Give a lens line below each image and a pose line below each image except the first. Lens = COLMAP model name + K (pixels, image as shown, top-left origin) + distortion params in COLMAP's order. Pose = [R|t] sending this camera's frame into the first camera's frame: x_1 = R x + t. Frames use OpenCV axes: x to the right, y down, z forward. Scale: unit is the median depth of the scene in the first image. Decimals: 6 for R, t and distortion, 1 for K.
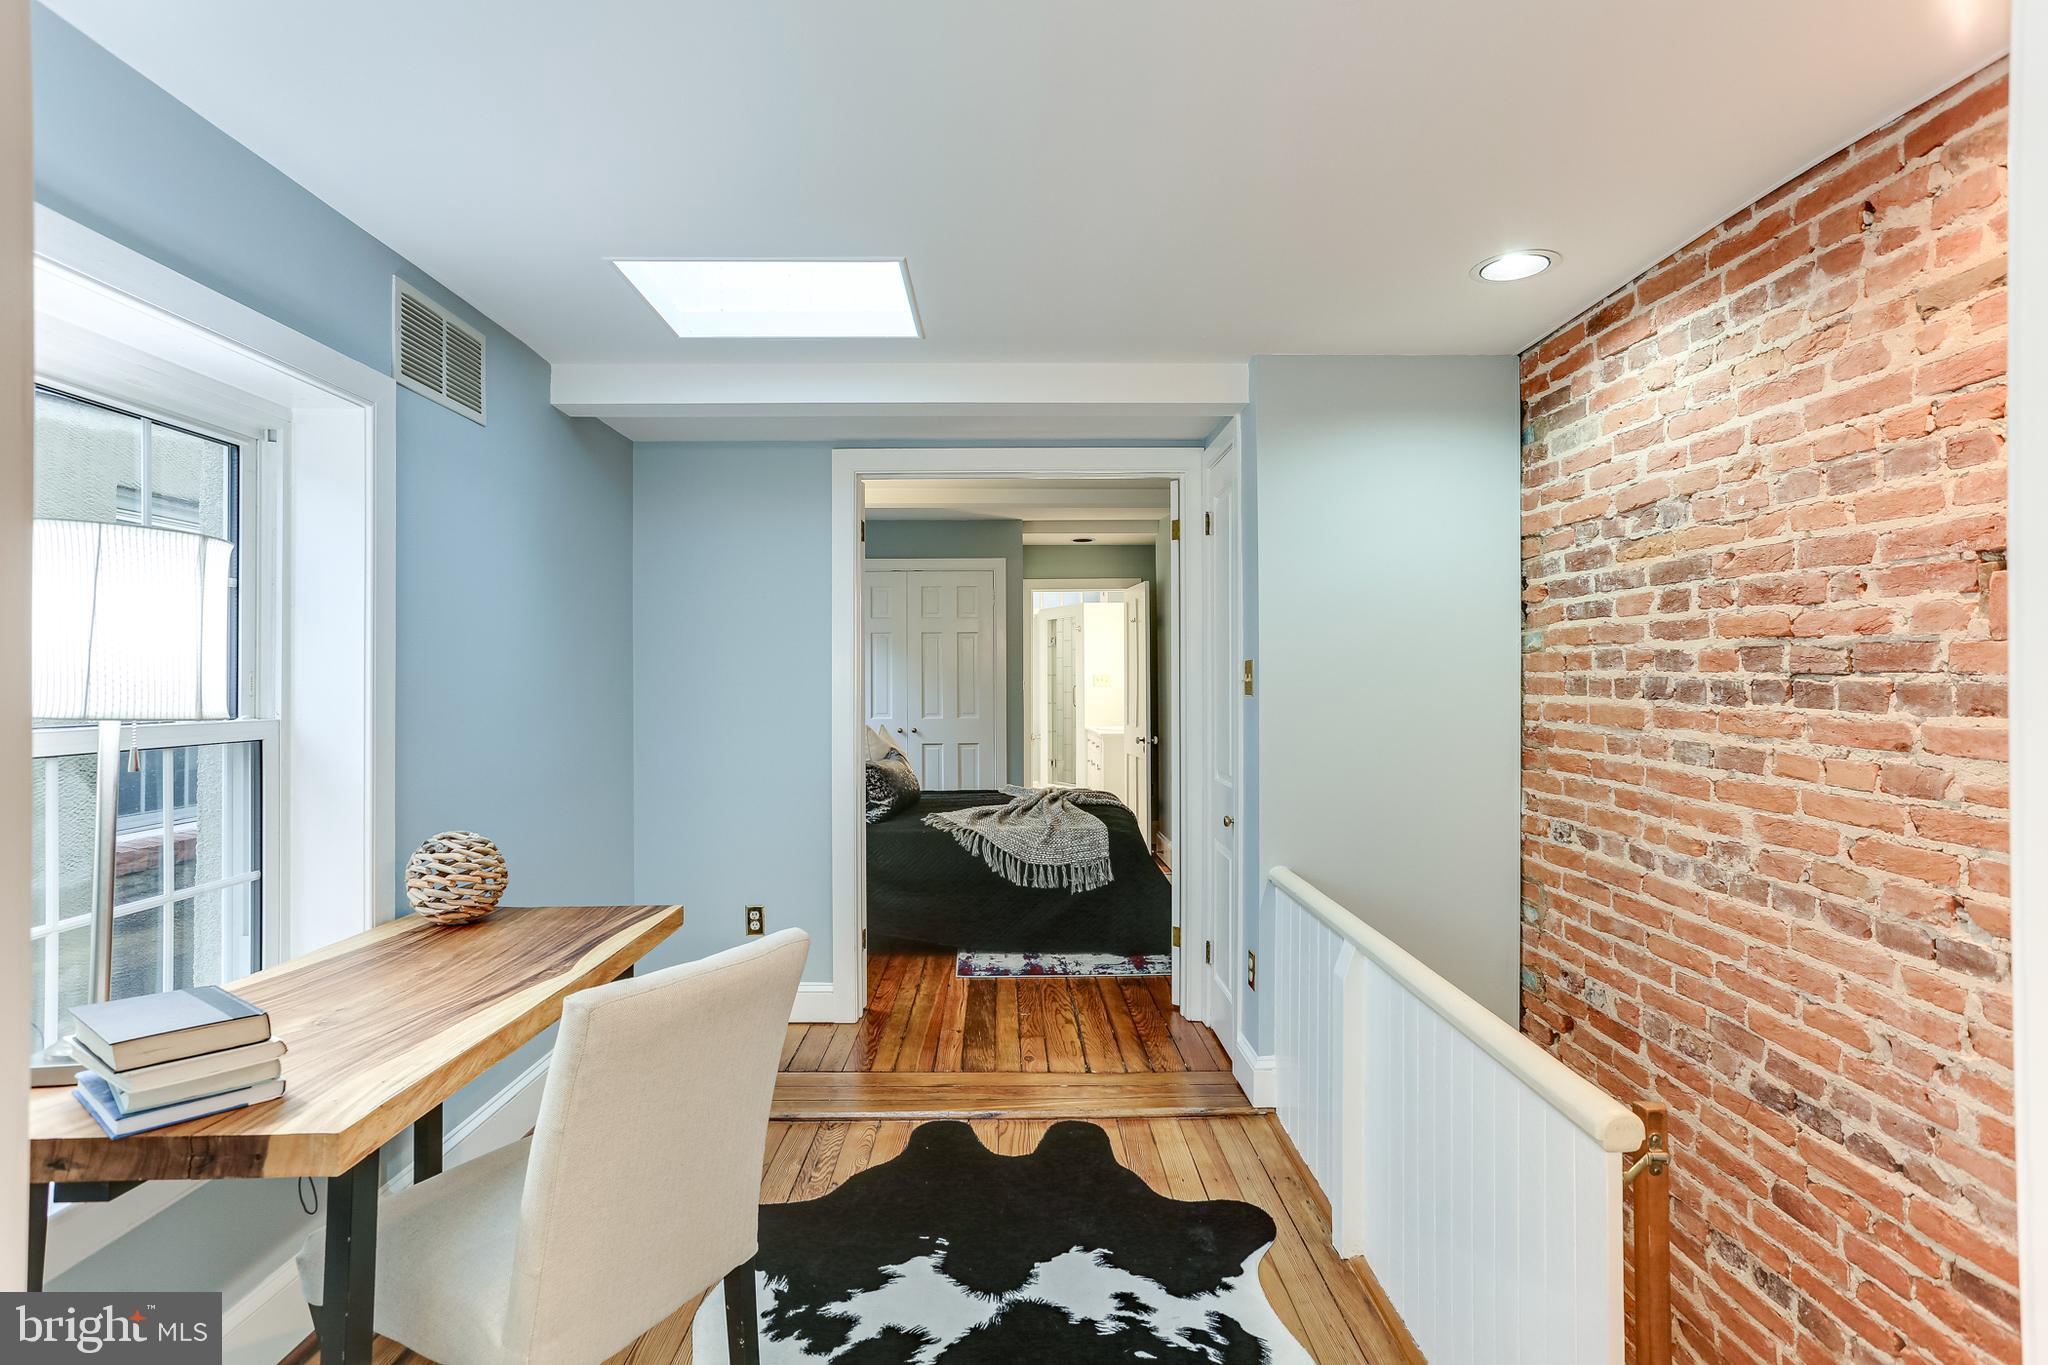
lens RADIAL K [[996.8, 0, 1011.4], [0, 996.8, 702.4], [0, 0, 1]] dist [-0.040856, 0.026073]
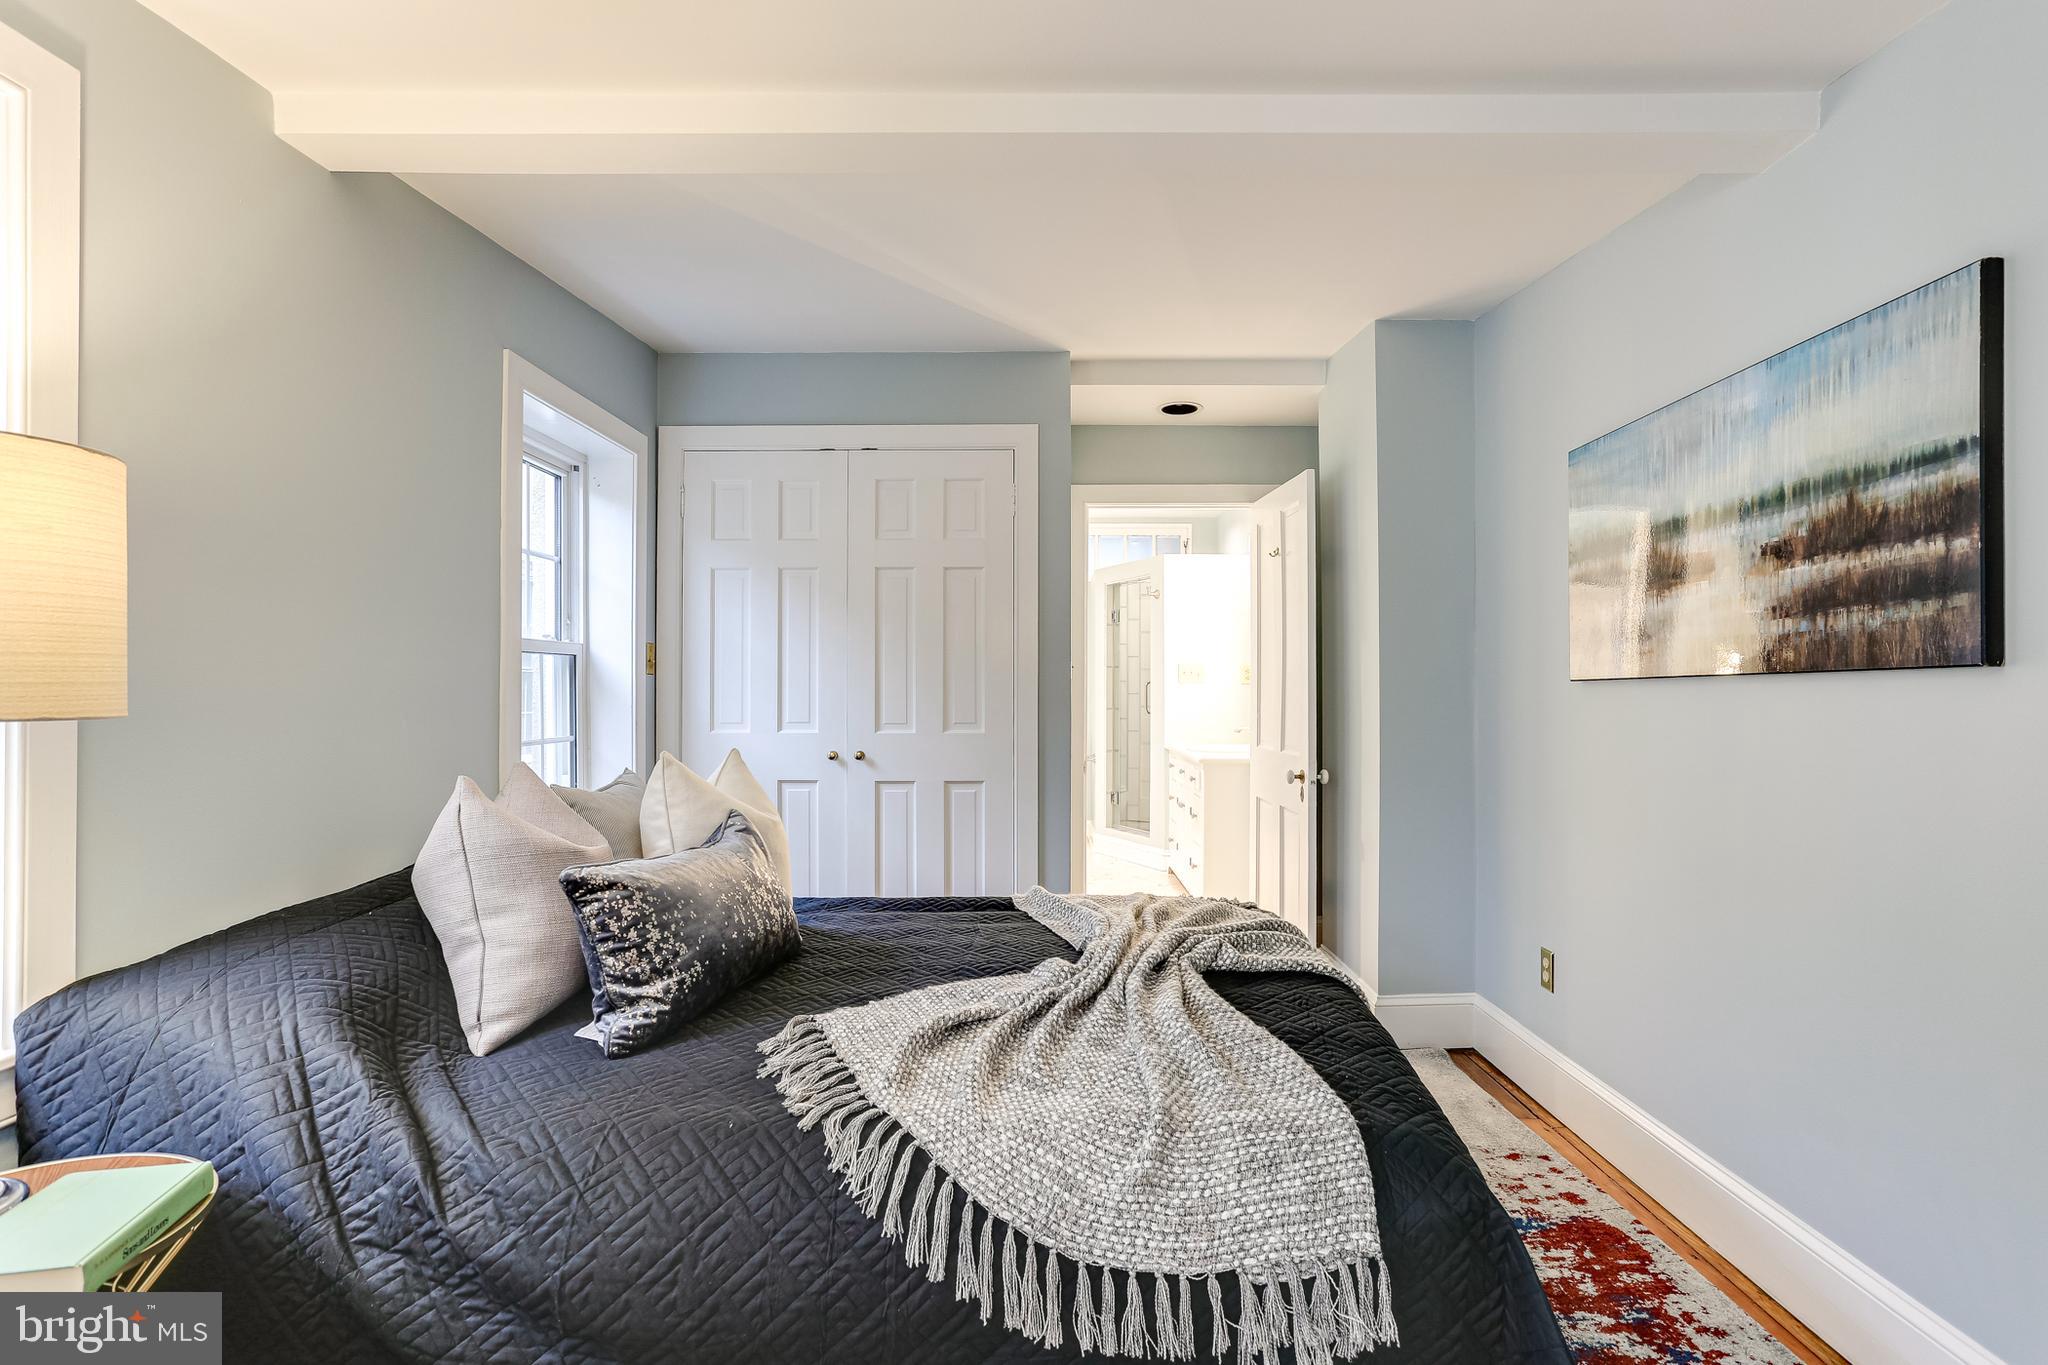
lens RADIAL K [[996.8, 0, 1011.4], [0, 996.8, 702.4], [0, 0, 1]] dist [-0.040856, 0.026073]
pose [[0.998877, 0.005526, -0.047049, 0.007452], [-0.005935, 0.999946, -0.008547, 0.006038], [0.047000, 0.008817, 0.998856, 0.644747]]
